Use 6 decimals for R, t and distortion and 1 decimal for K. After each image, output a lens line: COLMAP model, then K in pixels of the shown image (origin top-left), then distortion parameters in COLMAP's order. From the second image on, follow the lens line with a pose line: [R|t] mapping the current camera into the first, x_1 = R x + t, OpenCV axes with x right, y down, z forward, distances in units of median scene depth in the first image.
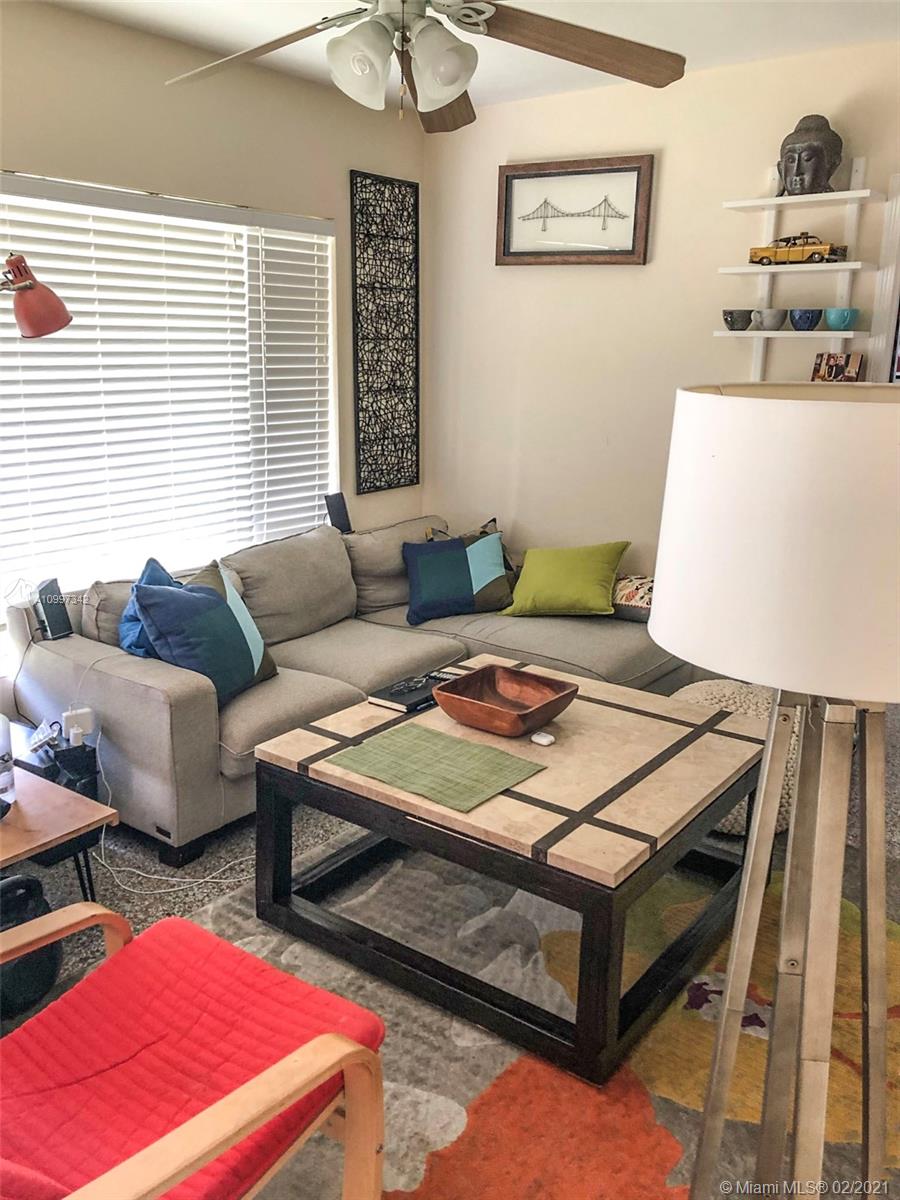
lens RADIAL K [[986.8, 0, 447.6], [0, 986.8, 599.0], [0, 0, 1]] dist [0.008149, 0.016238]
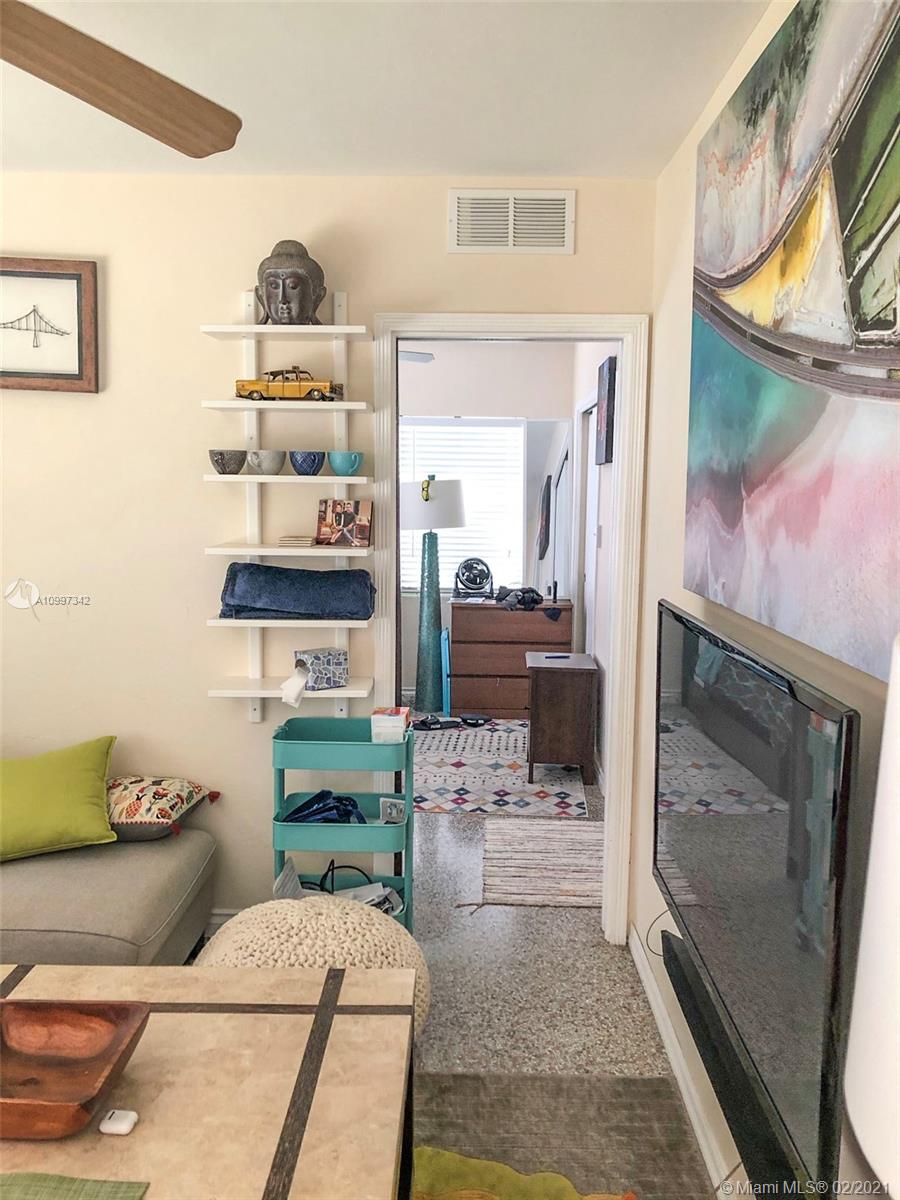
lens RADIAL K [[986.8, 0, 452.5], [0, 986.8, 602.9], [0, 0, 1]] dist [0.008149, 0.016238]
pose [[0.811136, -0.075638, 0.579945, -0.051048], [0.146147, 0.986357, -0.075764, -0.074014], [-0.566303, 0.146212, 0.811125, 0.232827]]
